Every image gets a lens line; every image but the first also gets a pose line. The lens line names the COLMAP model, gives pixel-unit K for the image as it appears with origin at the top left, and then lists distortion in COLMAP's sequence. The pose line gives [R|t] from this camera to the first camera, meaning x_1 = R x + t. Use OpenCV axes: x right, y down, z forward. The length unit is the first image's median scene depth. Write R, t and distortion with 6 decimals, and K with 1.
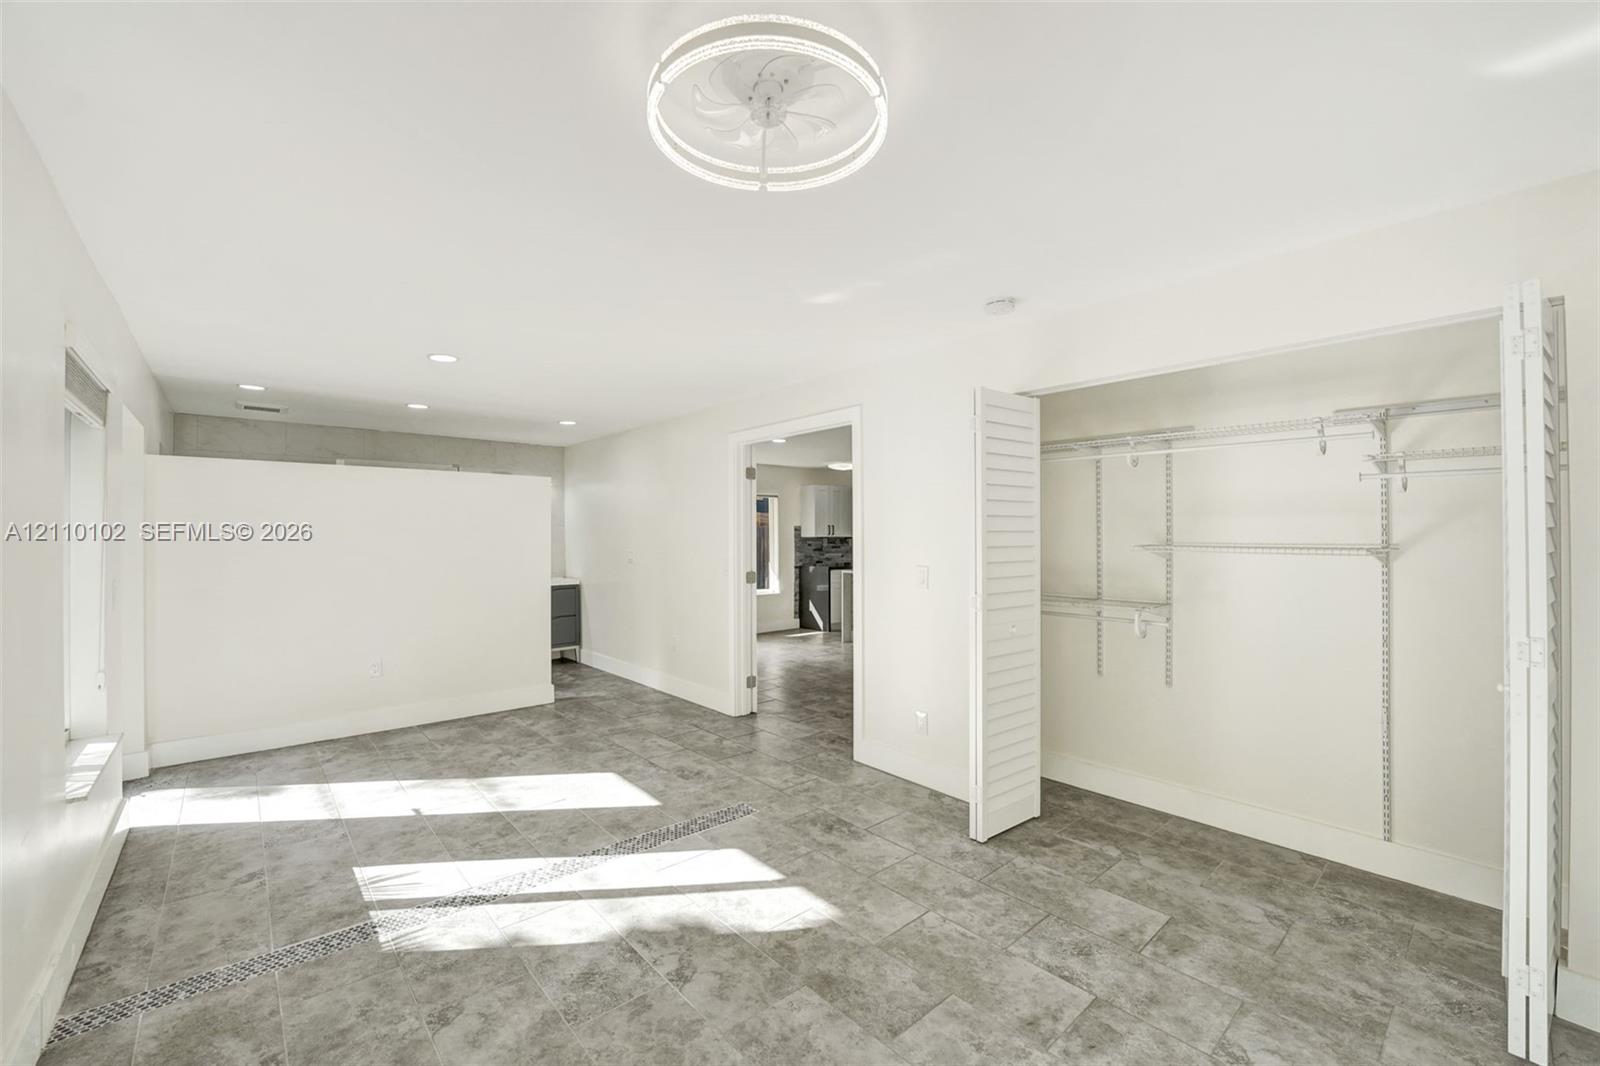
lens RADIAL K [[670.2, 0, 798.9], [0, 670.2, 536.7], [0, 0, 1]] dist [-0.022414, 0.002398]
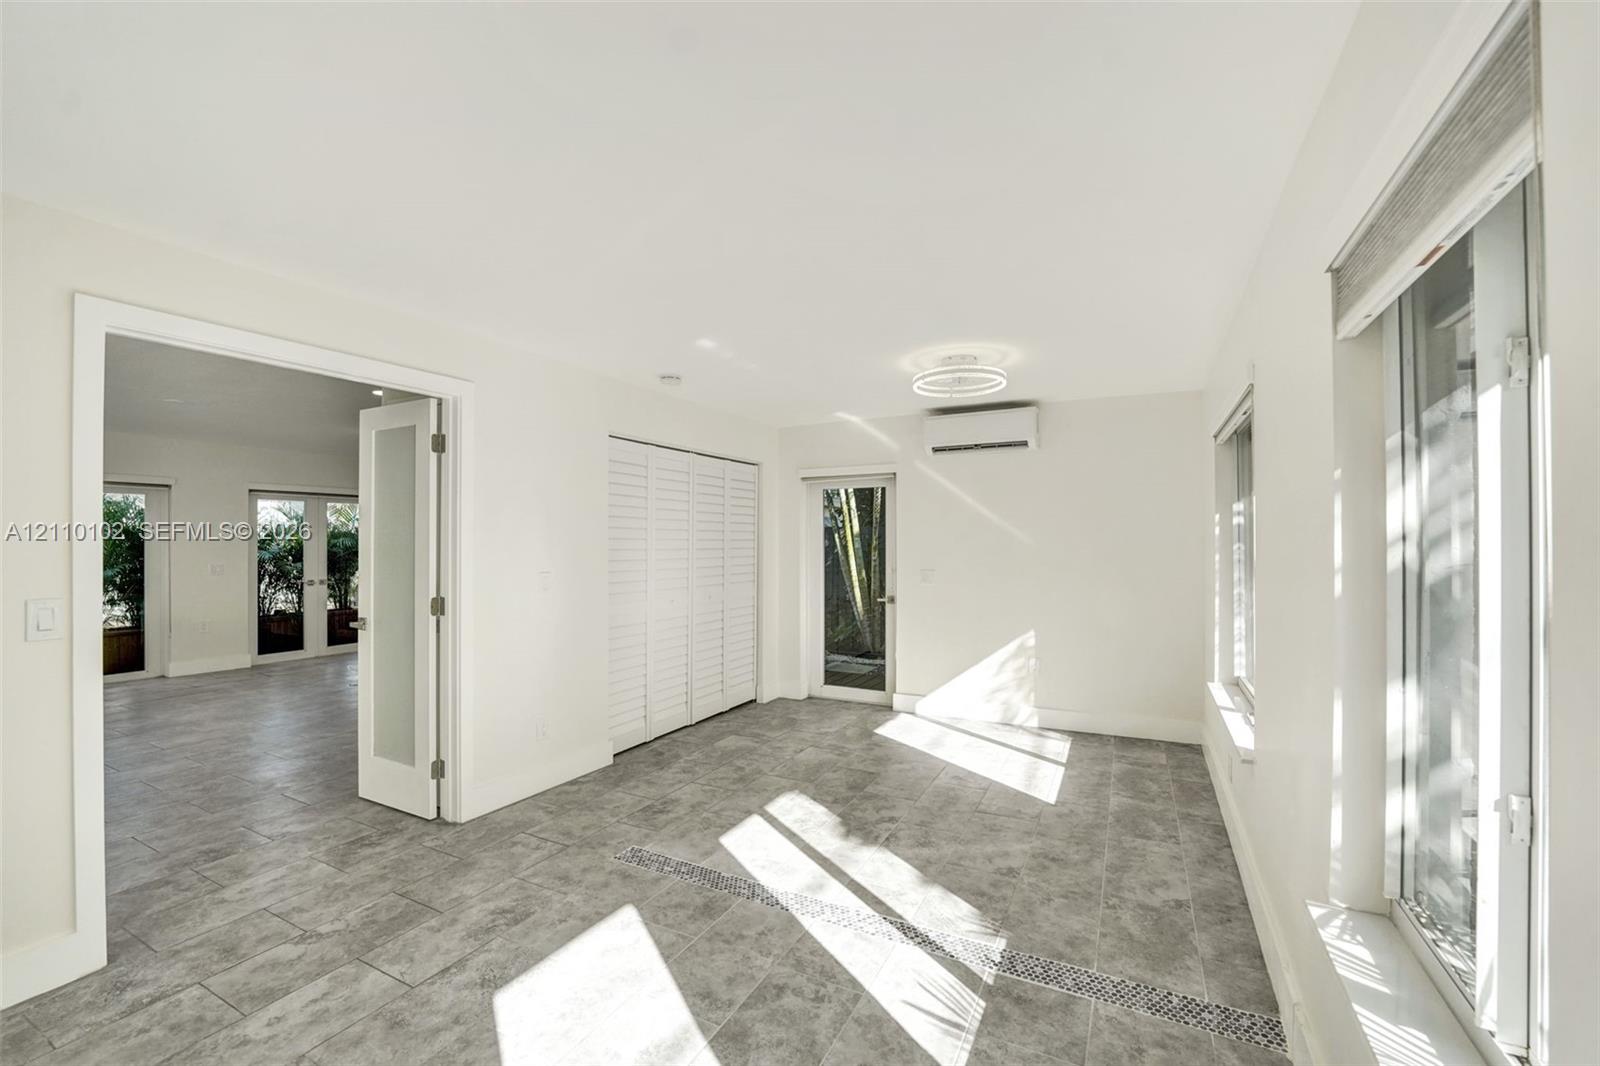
lens RADIAL K [[670.2, 0, 802.8], [0, 670.2, 542.0], [0, 0, 1]] dist [-0.022414, 0.002398]
pose [[-0.387021, 0.004857, 0.922058, -1.295532], [0.003290, 0.999987, -0.003887, 0.005185], [-0.922065, 0.001529, -0.387032, 1.496546]]
